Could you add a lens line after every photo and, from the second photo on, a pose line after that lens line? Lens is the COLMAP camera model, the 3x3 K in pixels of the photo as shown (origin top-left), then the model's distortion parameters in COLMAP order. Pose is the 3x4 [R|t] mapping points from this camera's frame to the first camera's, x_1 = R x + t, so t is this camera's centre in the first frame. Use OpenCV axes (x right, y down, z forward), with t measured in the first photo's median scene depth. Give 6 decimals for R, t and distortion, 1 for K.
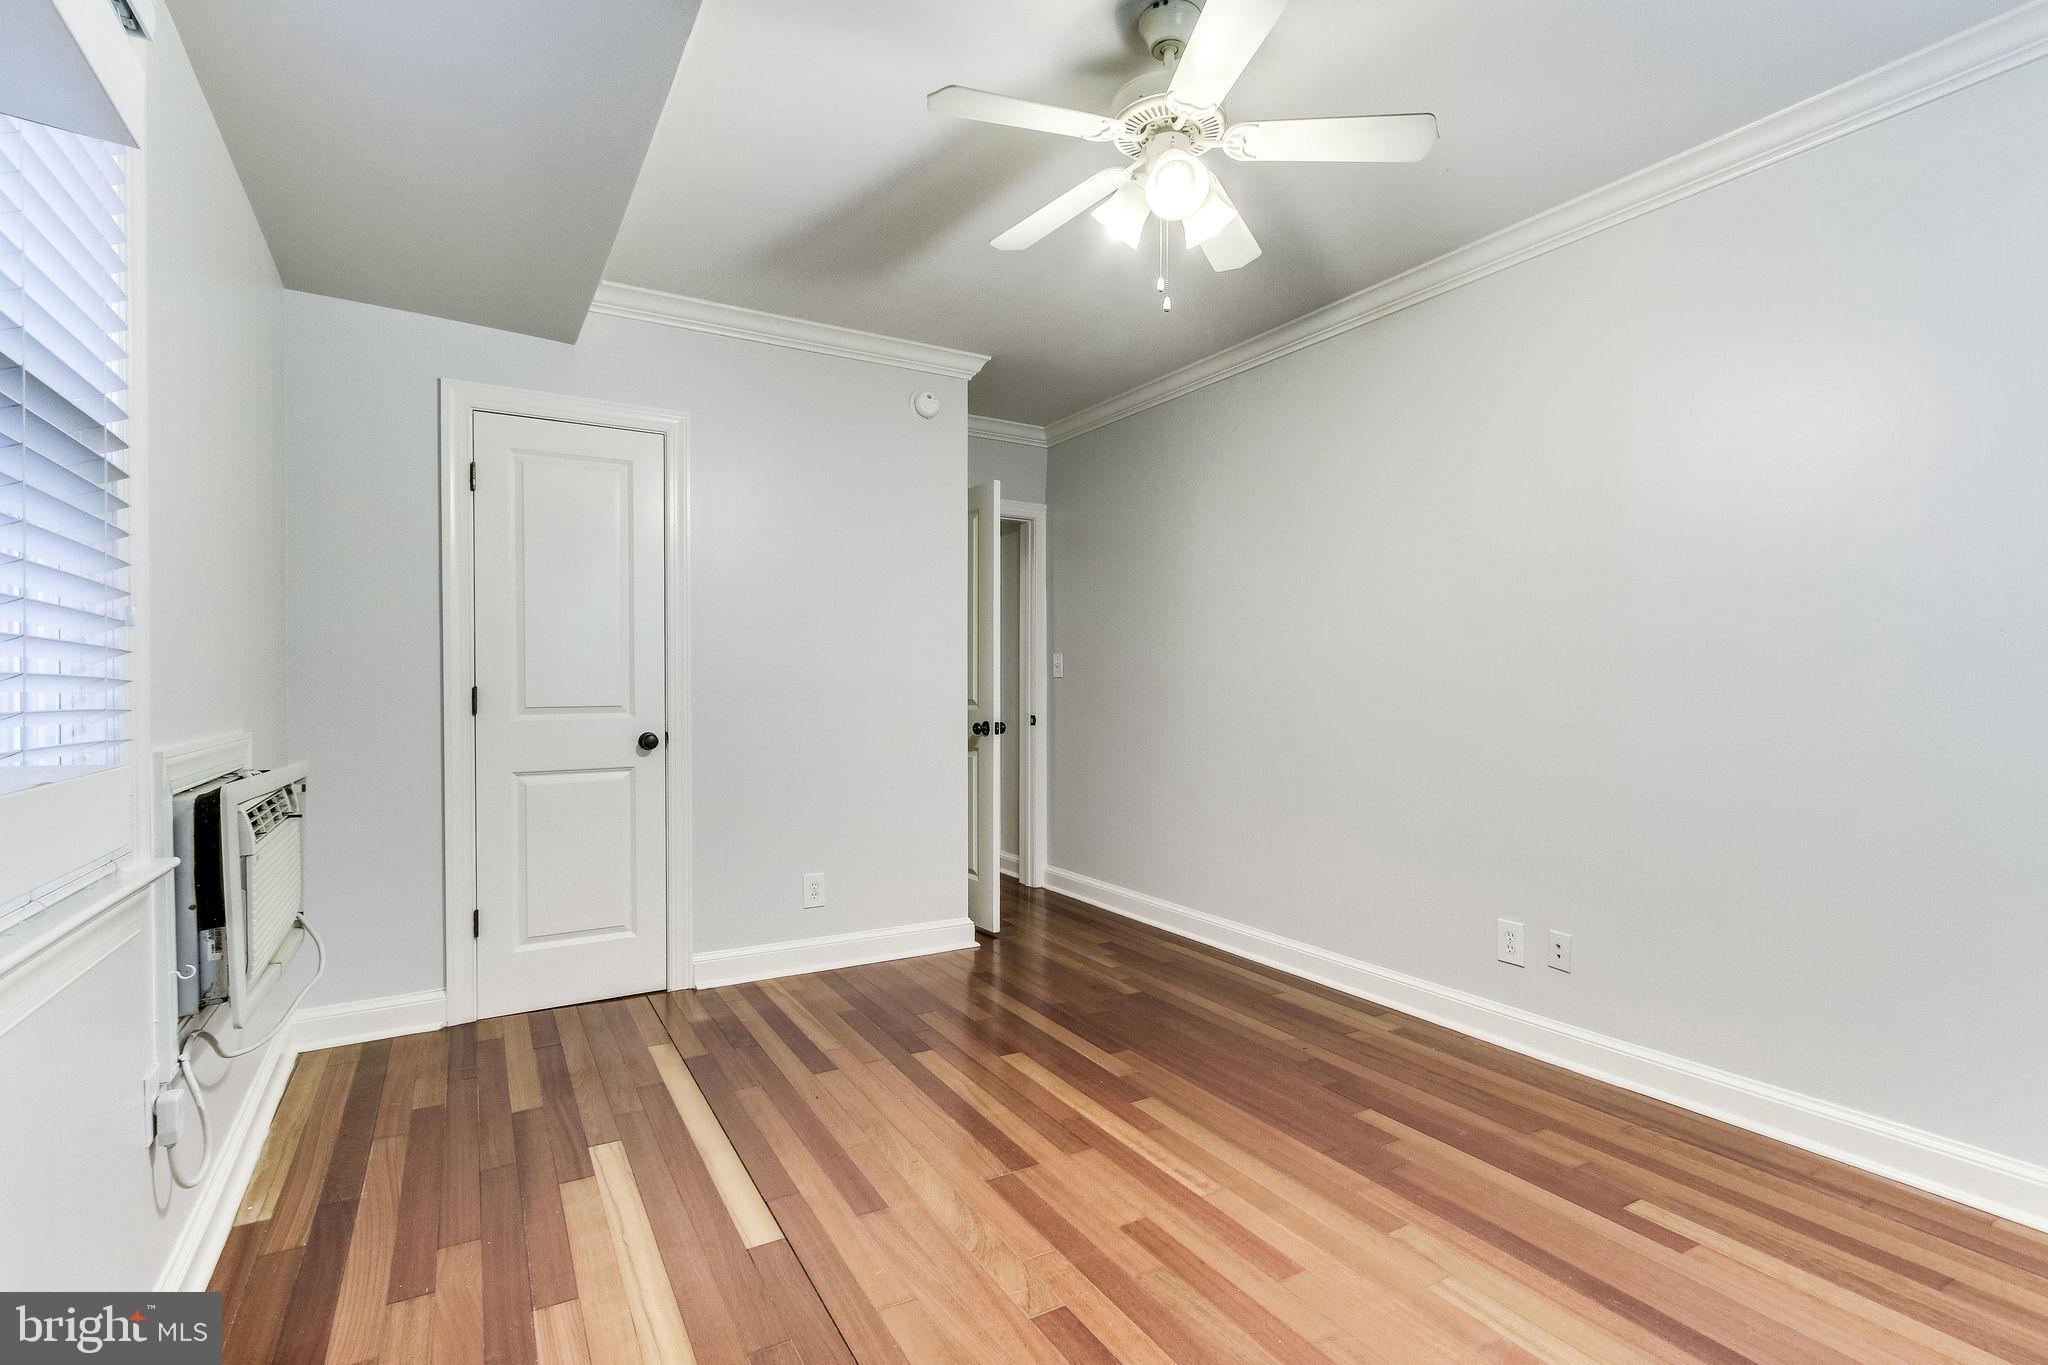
lens RADIAL K [[954.2, 0, 1015.7], [0, 954.2, 692.6], [0, 0, 1]] dist [-0.000379, 0.000366]
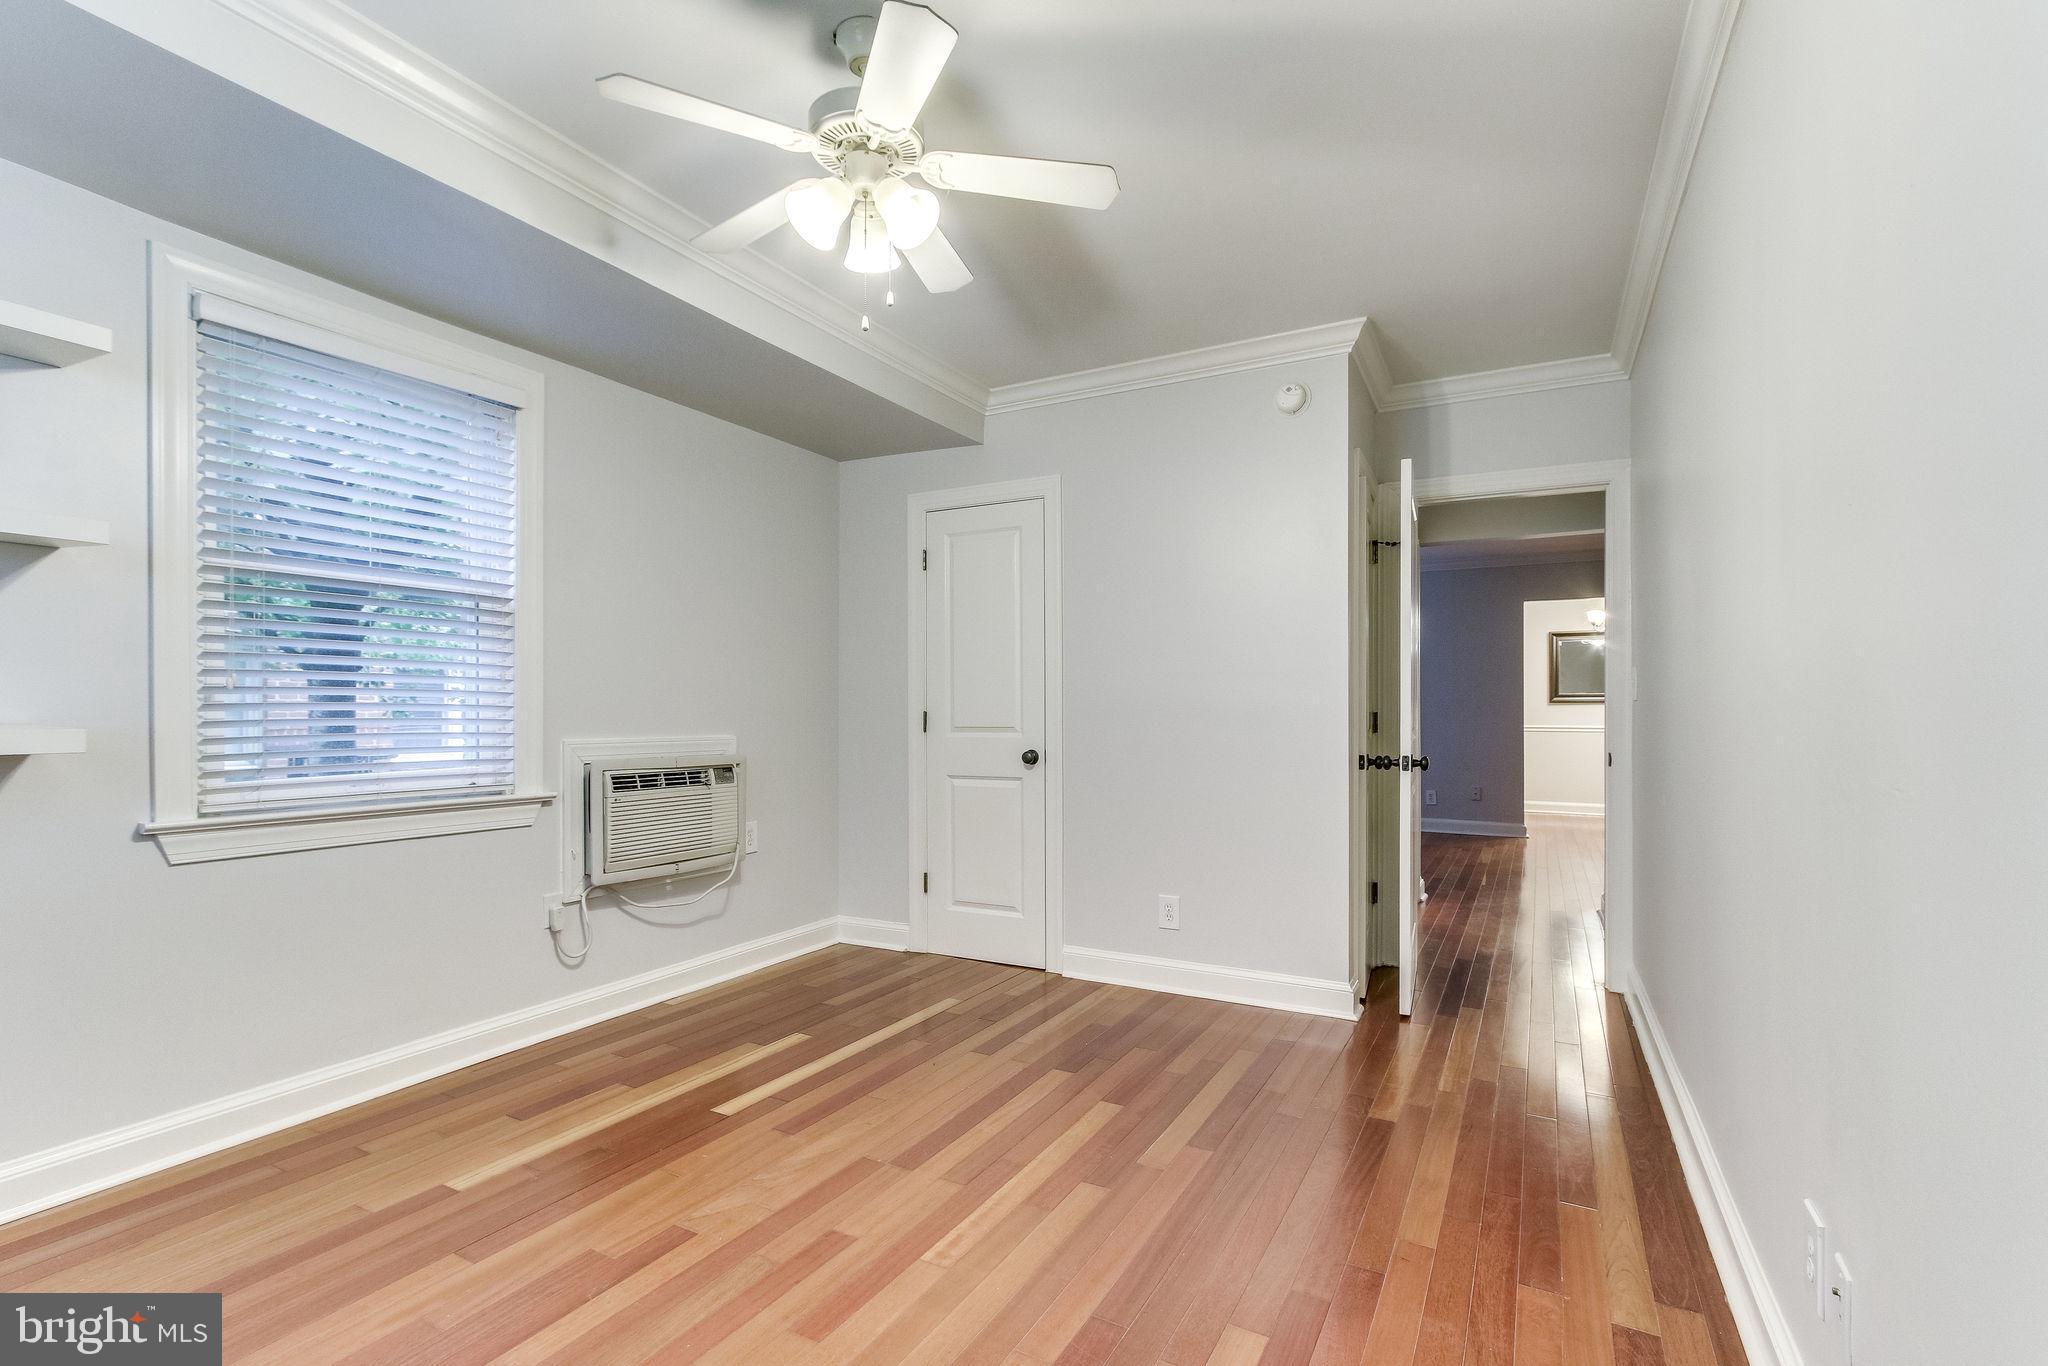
lens RADIAL K [[954.3, 0, 1001.8], [0, 954.3, 712.0], [0, 0, 1]] dist [-0.000945, 0.000395]
pose [[0.500944, 0.000002, -0.865479, 0.682583], [-0.007926, 0.999958, -0.004586, -0.000038], [0.865443, 0.009157, 0.500923, 0.394391]]
